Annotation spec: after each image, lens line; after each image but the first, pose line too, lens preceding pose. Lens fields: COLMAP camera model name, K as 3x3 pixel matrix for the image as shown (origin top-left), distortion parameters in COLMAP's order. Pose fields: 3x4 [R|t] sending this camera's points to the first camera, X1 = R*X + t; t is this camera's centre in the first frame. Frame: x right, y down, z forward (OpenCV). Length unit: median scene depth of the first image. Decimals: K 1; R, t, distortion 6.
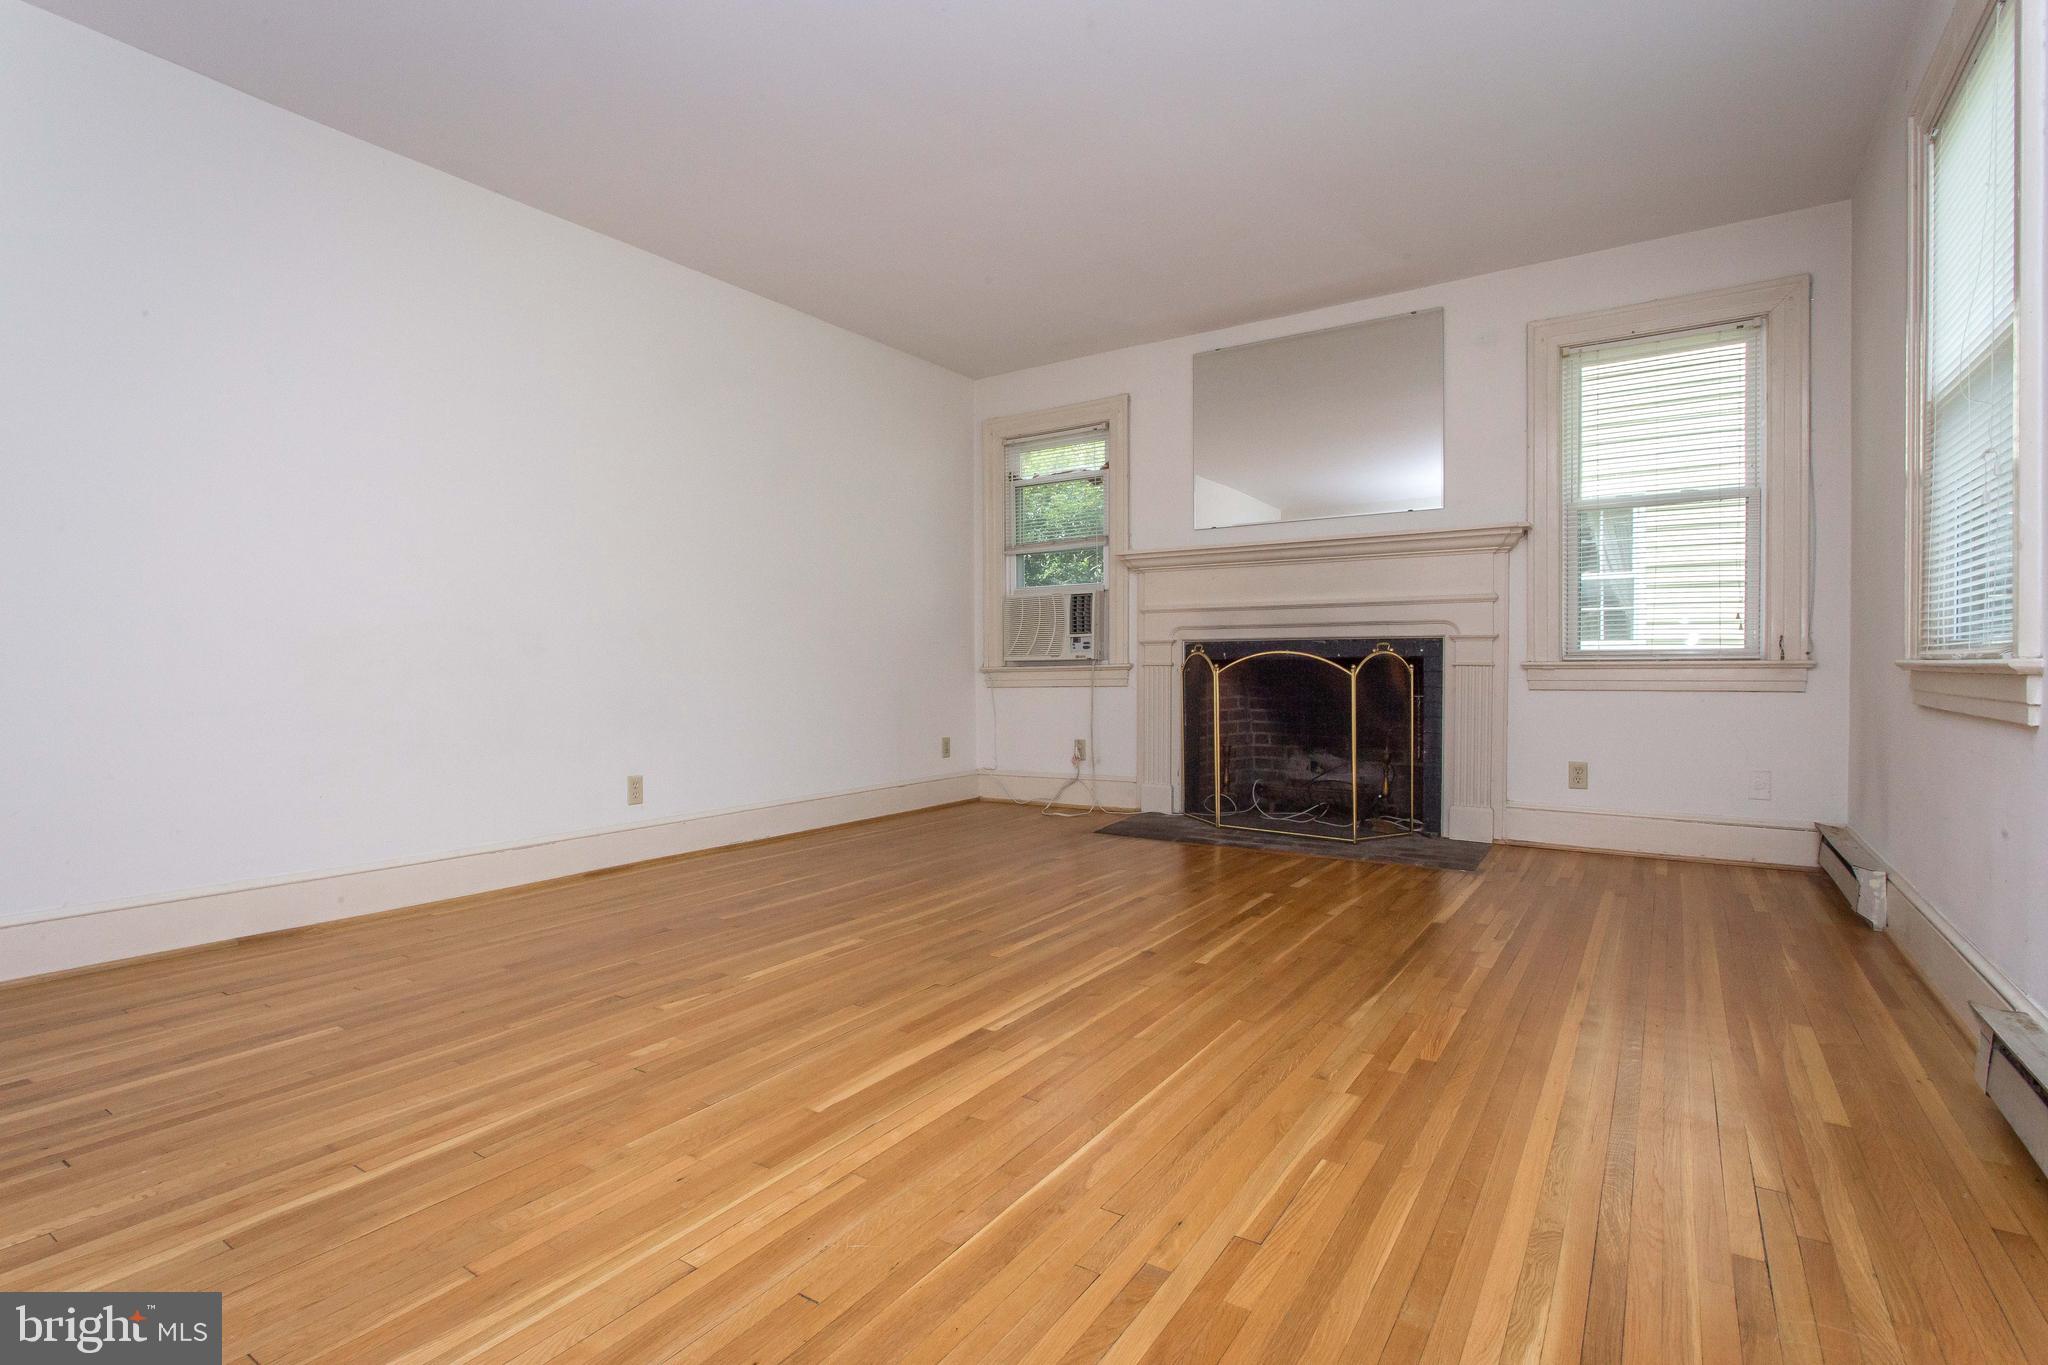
lens RADIAL K [[1029.4, 0, 1024.0], [0, 1029.4, 682.5], [0, 0, 1]] dist [-0.021457, 0.007353]
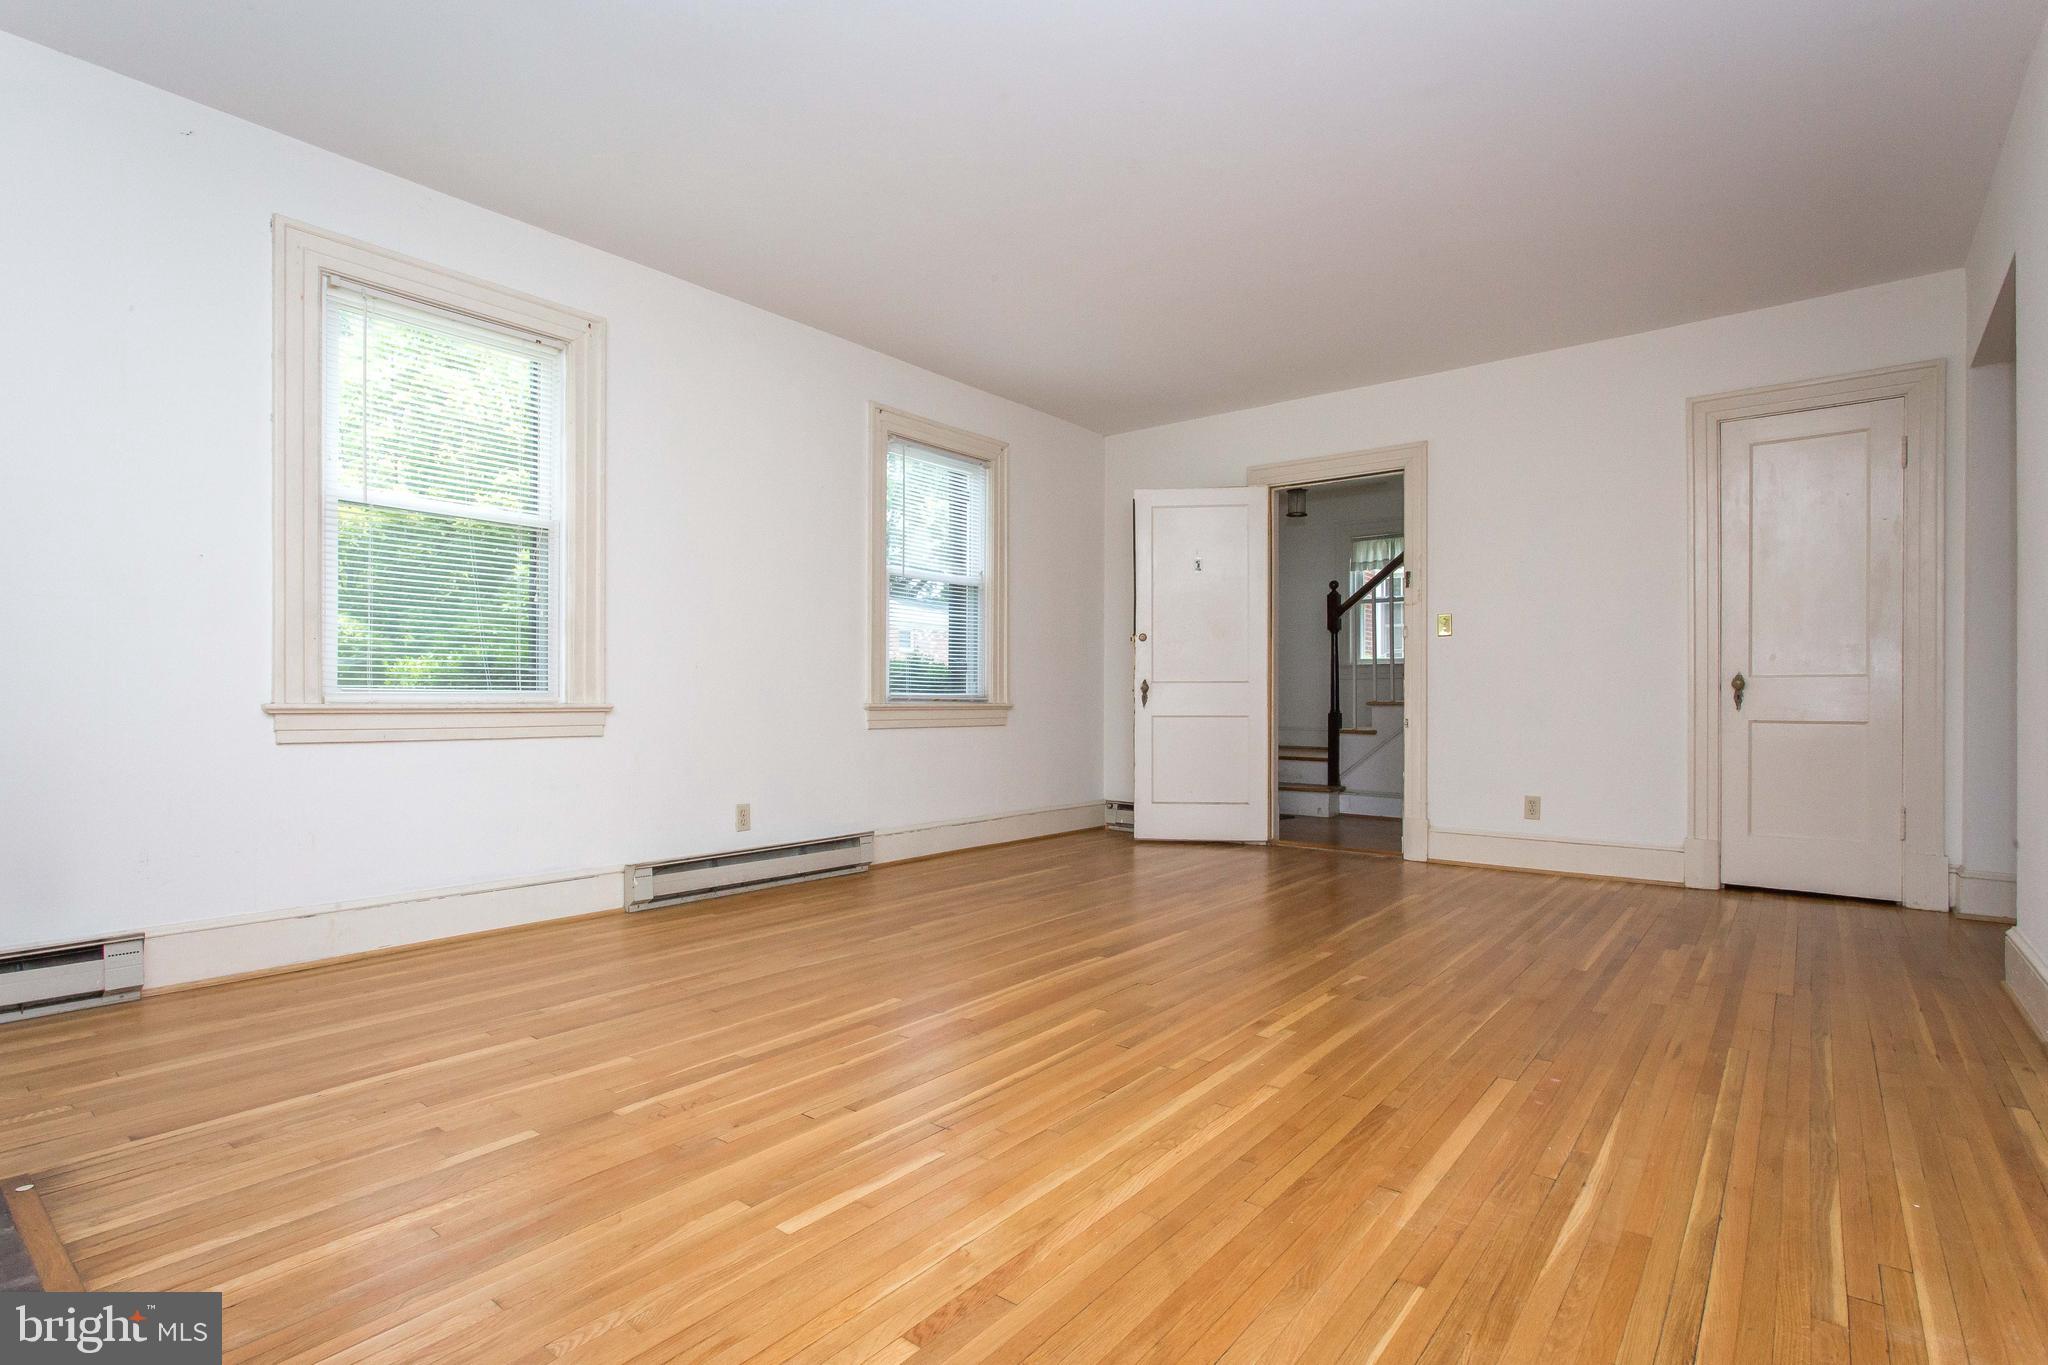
lens RADIAL K [[1029.4, 0, 1024.0], [0, 1029.4, 682.5], [0, 0, 1]] dist [-0.021457, 0.007353]
pose [[-0.996252, 0.000335, 0.086495, -0.040641], [0.000886, 0.999980, 0.006331, -0.046618], [-0.086491, 0.006384, -0.996232, 1.986222]]
